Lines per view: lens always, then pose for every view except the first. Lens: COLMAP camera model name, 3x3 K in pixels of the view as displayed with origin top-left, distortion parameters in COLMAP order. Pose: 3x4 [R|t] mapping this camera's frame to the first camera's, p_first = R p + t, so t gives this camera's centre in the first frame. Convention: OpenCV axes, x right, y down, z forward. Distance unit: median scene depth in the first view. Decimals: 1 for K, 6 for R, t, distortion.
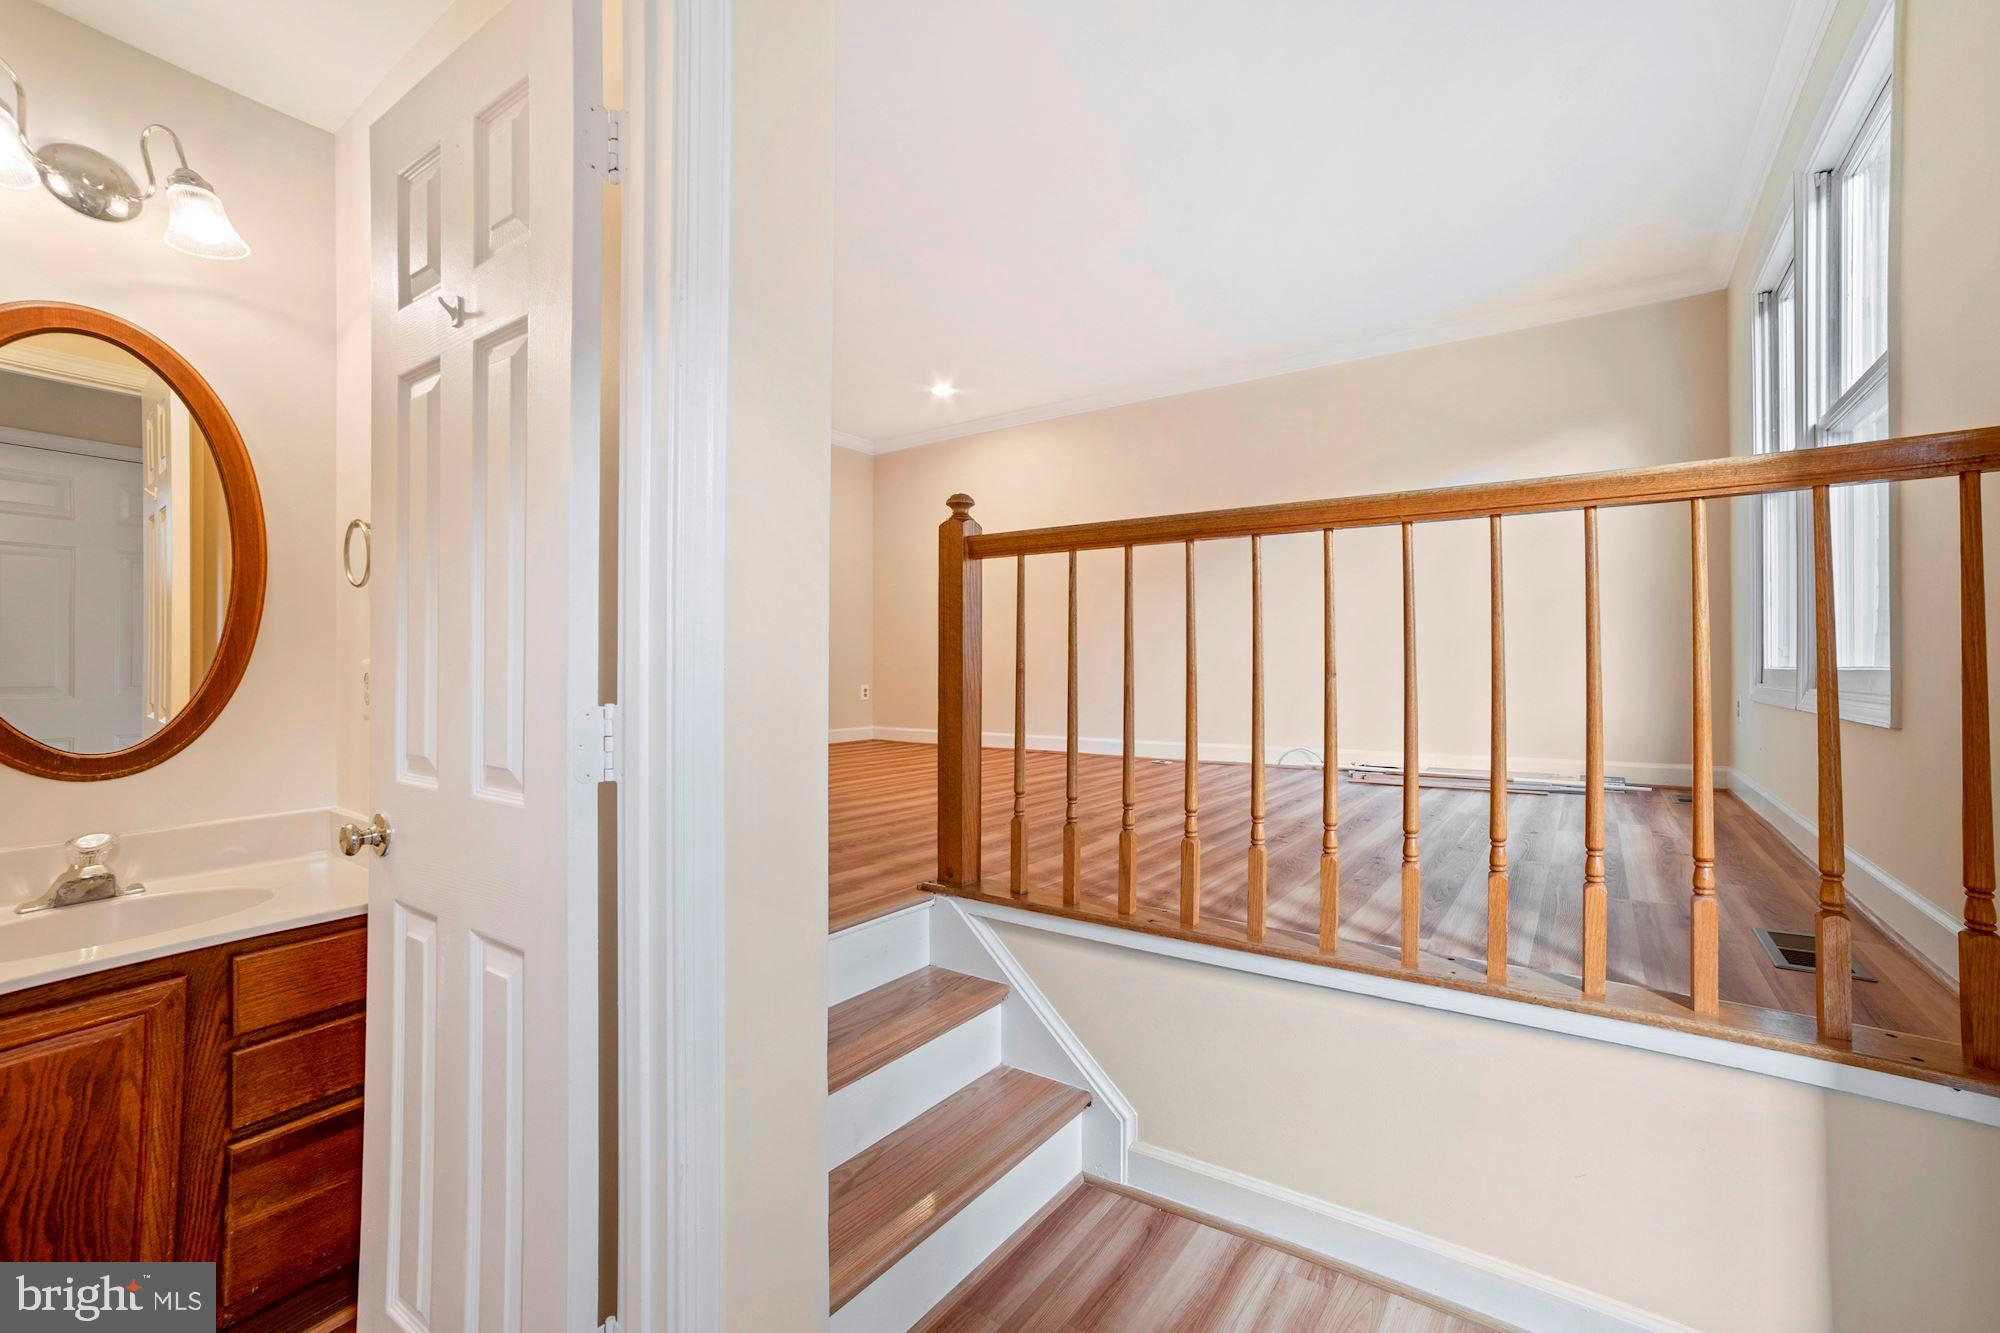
lens RADIAL K [[852.9, 0, 1011.7], [0, 852.9, 657.2], [0, 0, 1]] dist [-0.068237, 0.025114]
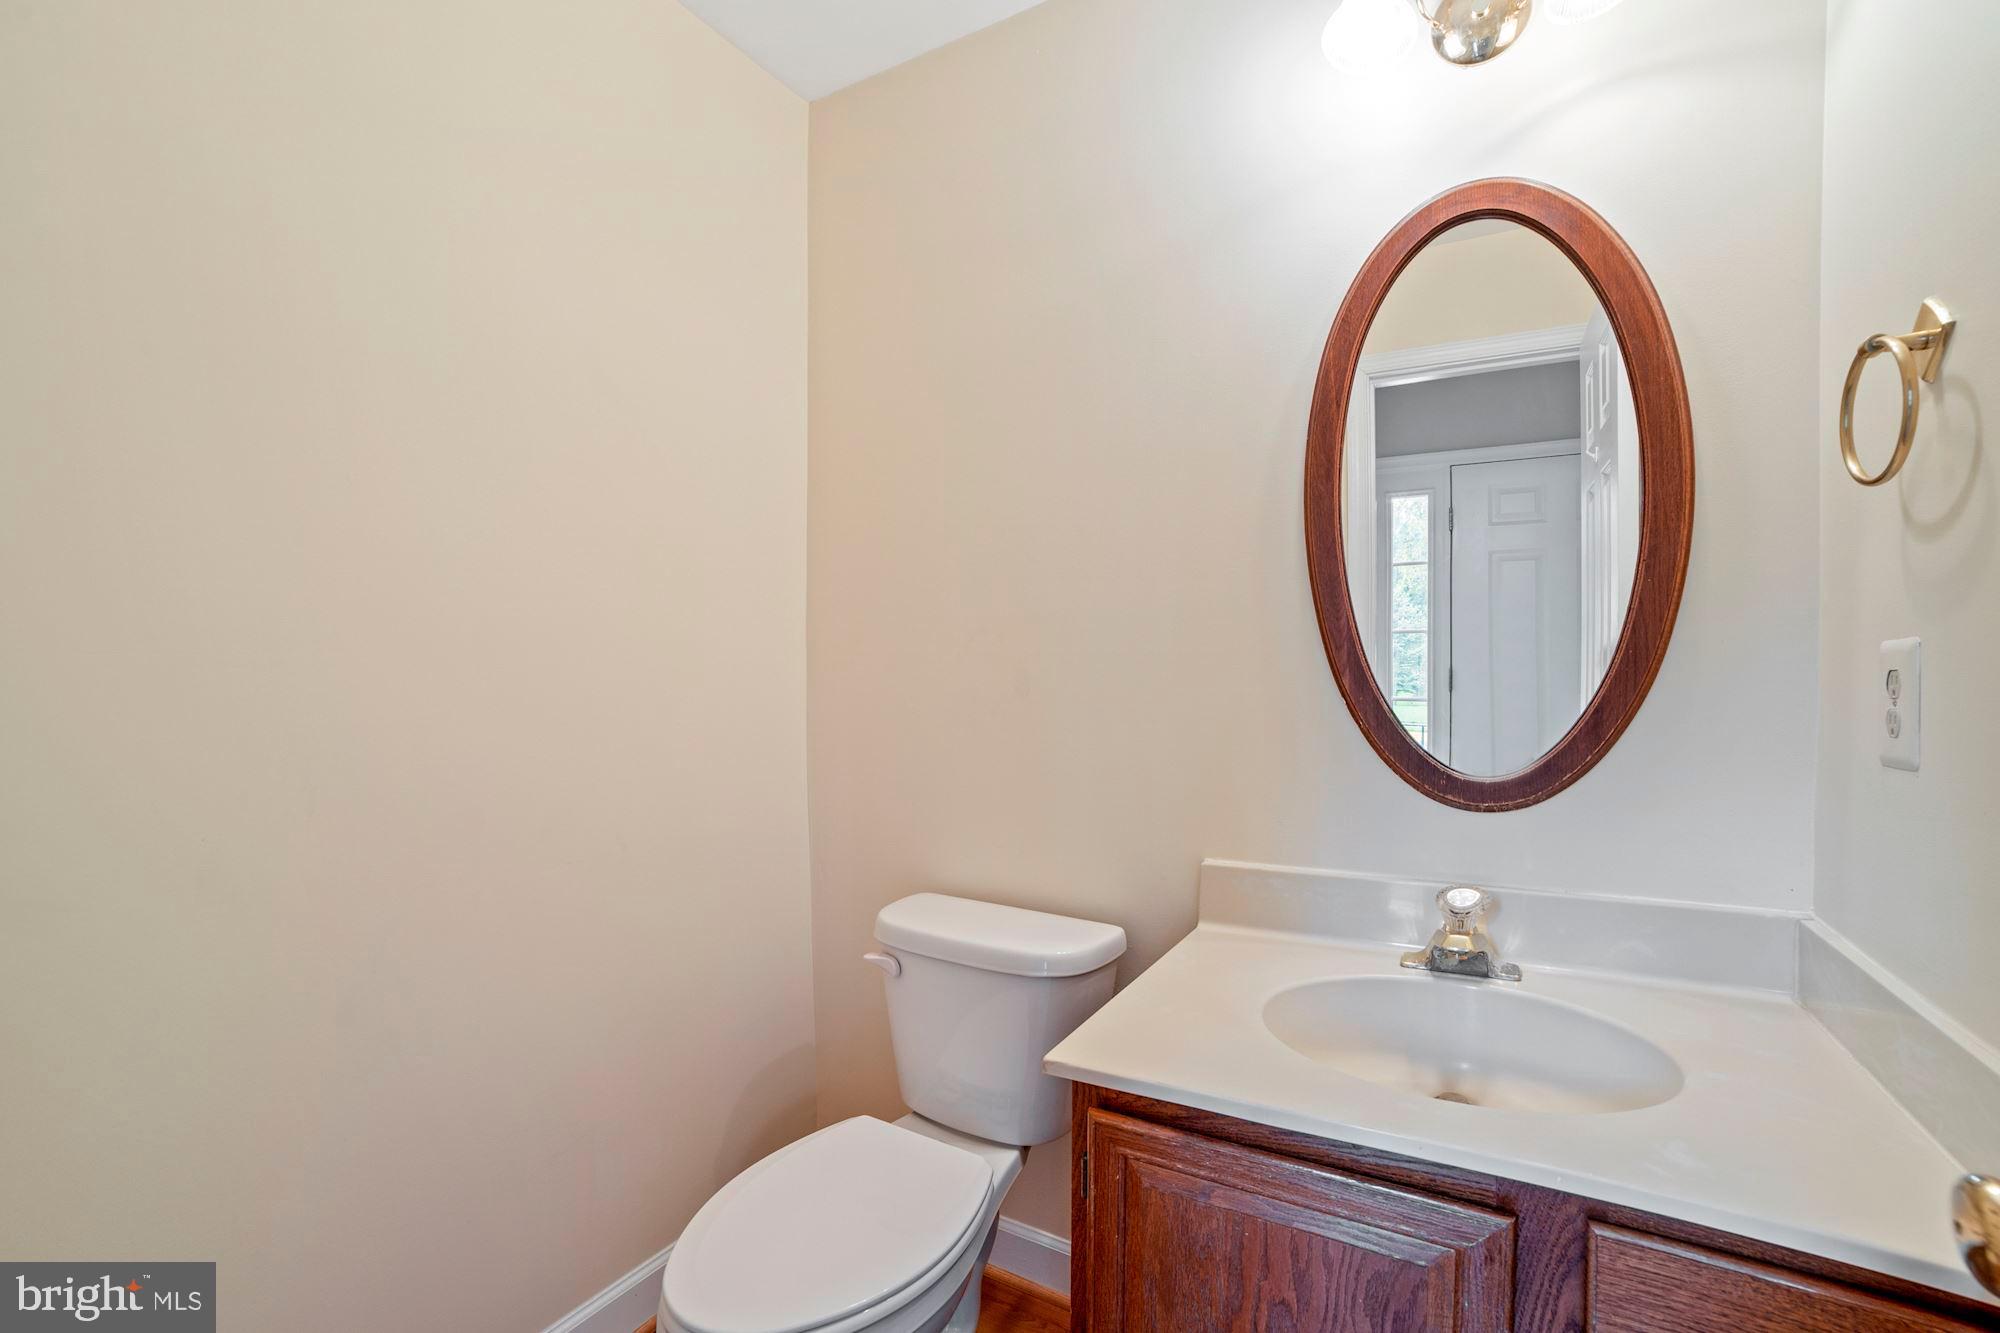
lens RADIAL K [[852.9, 0, 1011.7], [0, 852.9, 657.2], [0, 0, 1]] dist [-0.068237, 0.025114]
pose [[0.092624, 0.019000, -0.995520, -0.416636], [0.014411, 0.999688, 0.020421, -0.011543], [0.995597, -0.016238, 0.092321, 0.517300]]
